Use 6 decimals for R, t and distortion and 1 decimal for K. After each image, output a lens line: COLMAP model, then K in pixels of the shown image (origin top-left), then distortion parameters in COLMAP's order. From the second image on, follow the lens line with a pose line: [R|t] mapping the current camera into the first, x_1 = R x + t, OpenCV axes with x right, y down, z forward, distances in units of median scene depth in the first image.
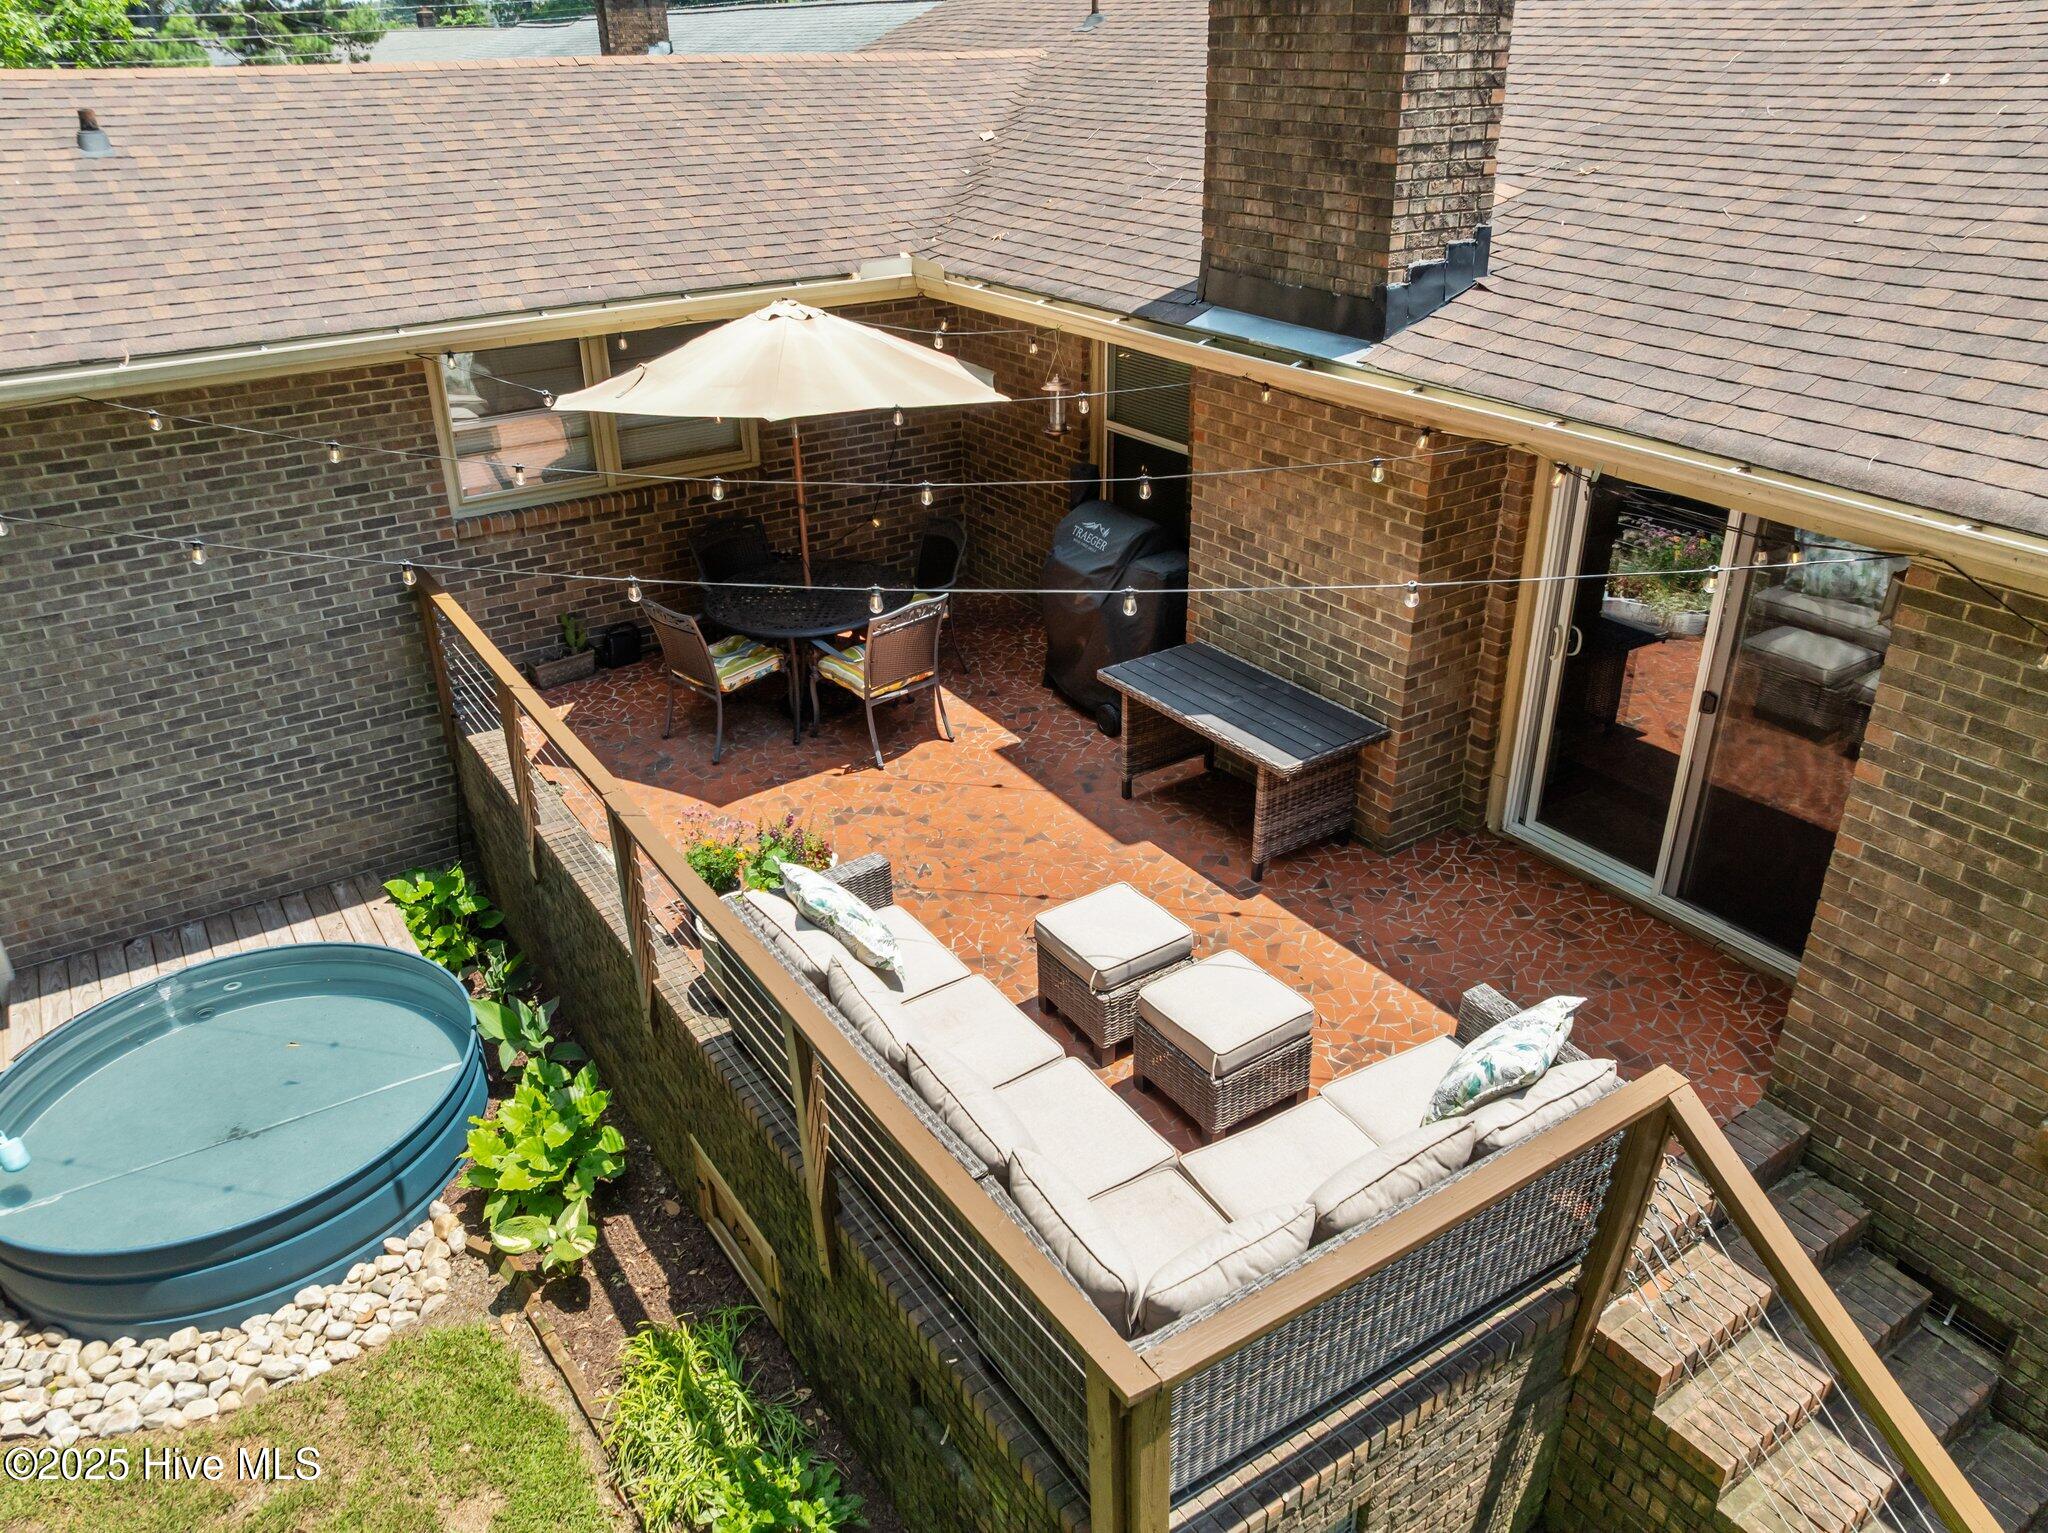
lens RADIAL K [[1455.1, 0, 1024.6], [0, 1455.1, 763.1], [0, 0, 1]] dist [-0.038538, 0.023614]
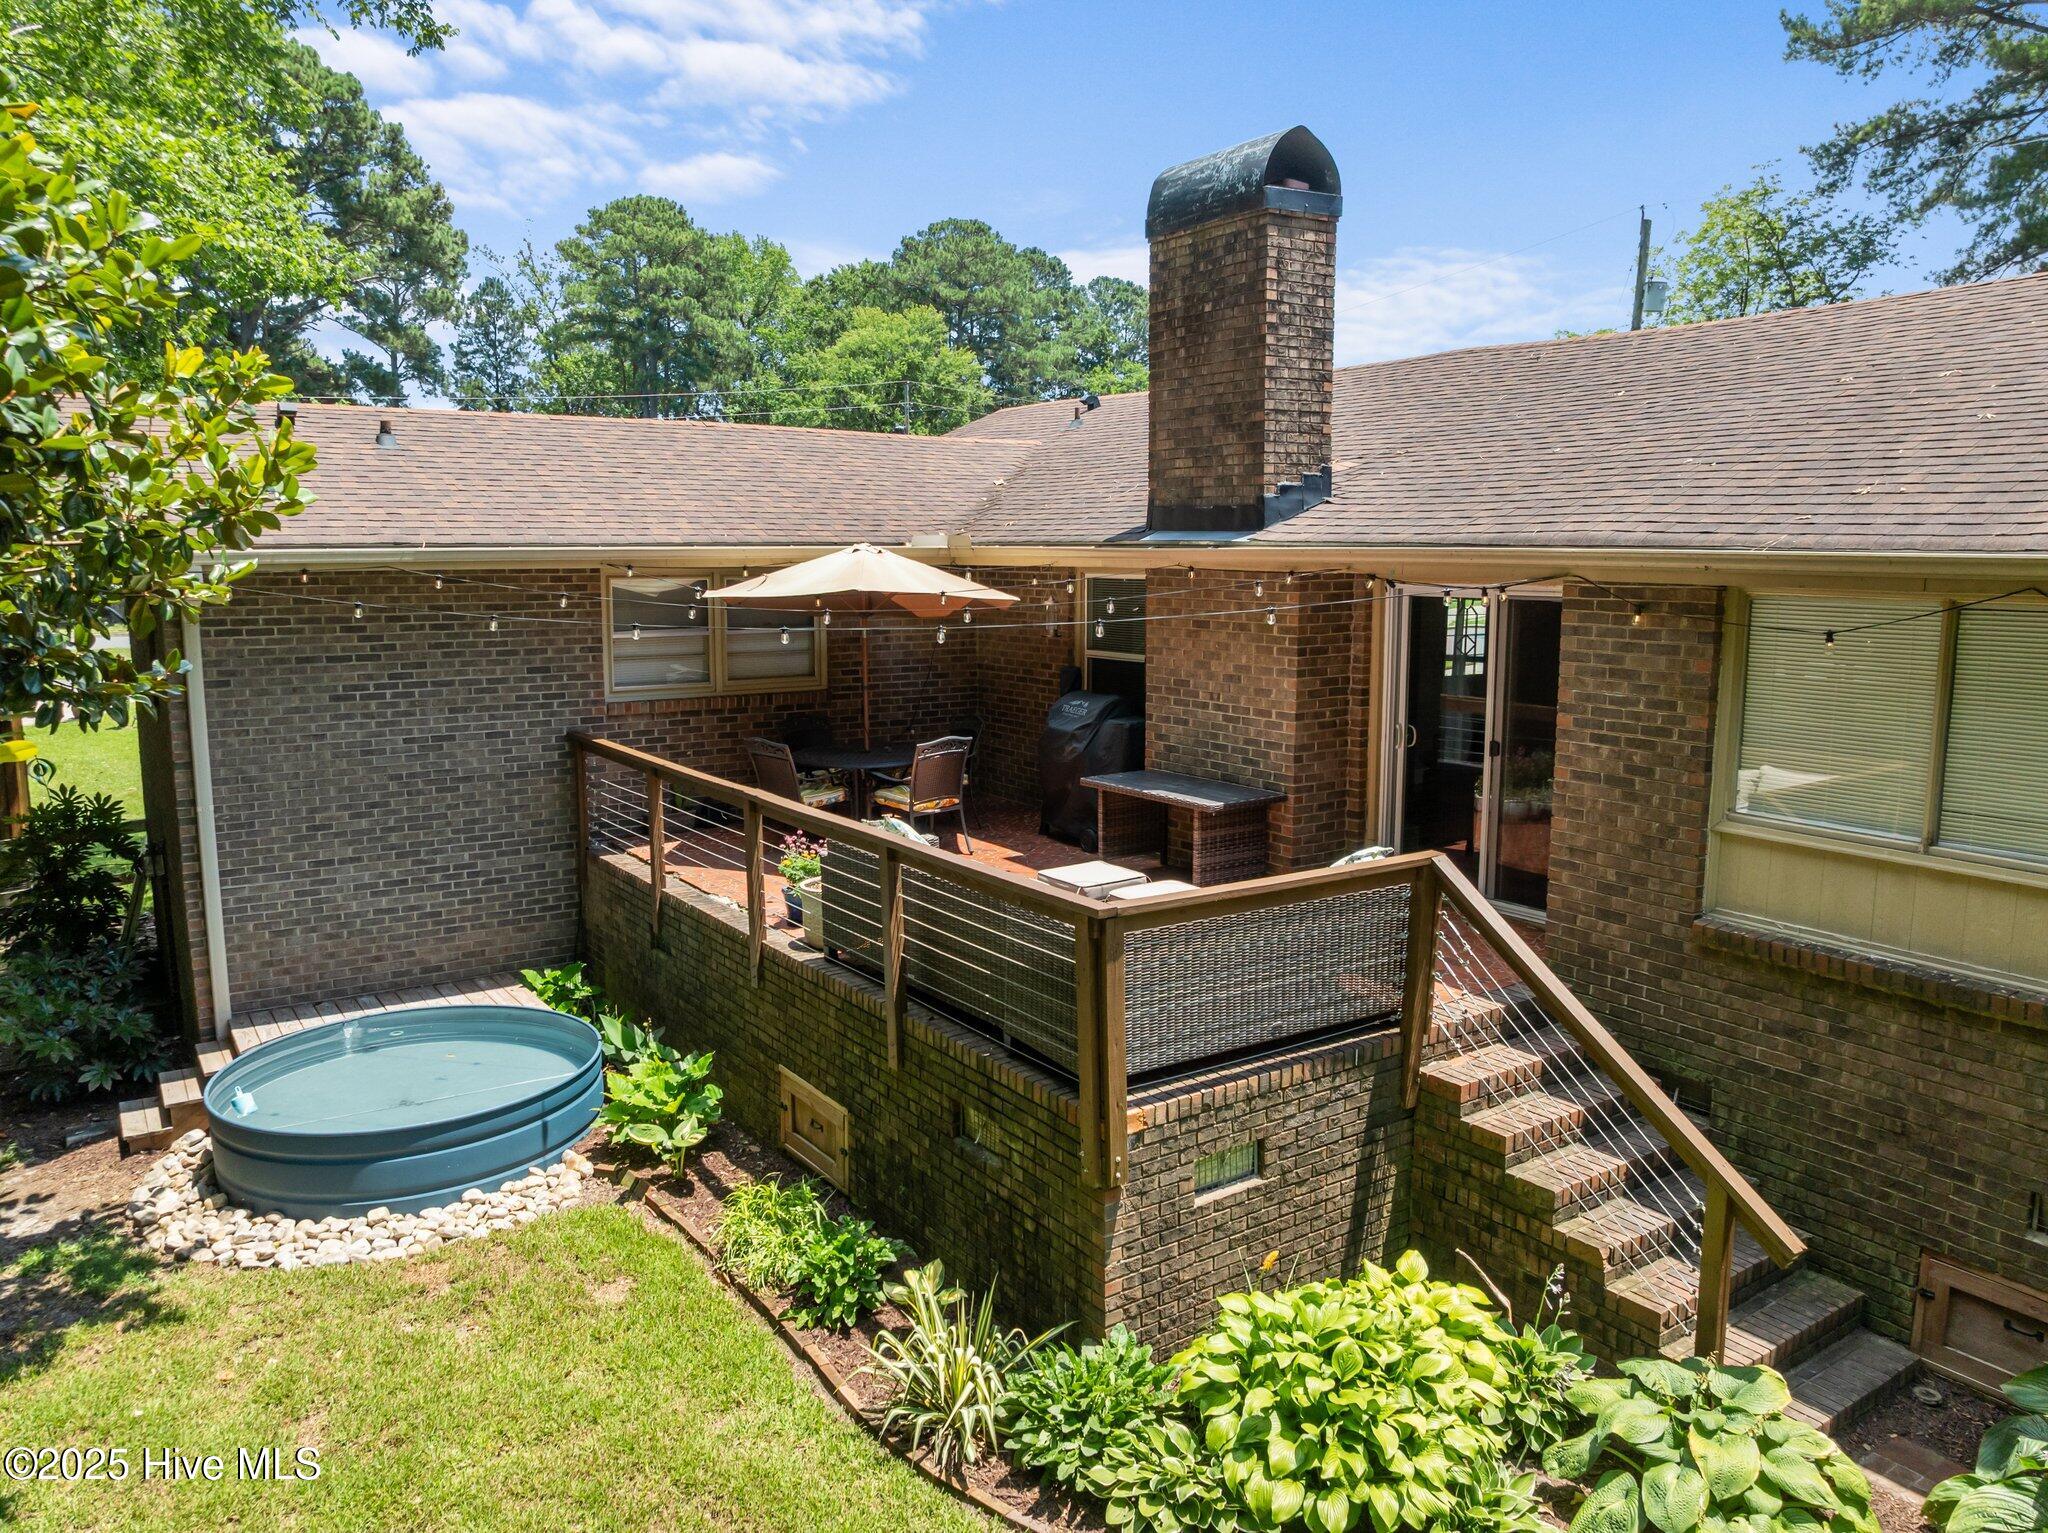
lens RADIAL K [[1461.7, 0, 1027.5], [0, 1461.7, 765.2], [0, 0, 1]] dist [-0.003796, -0.010046]
pose [[0.999870, 0.010820, 0.011951, -0.018970], [-0.006496, 0.948887, -0.315550, 0.403370], [-0.014754, 0.315432, 0.948834, -0.362937]]
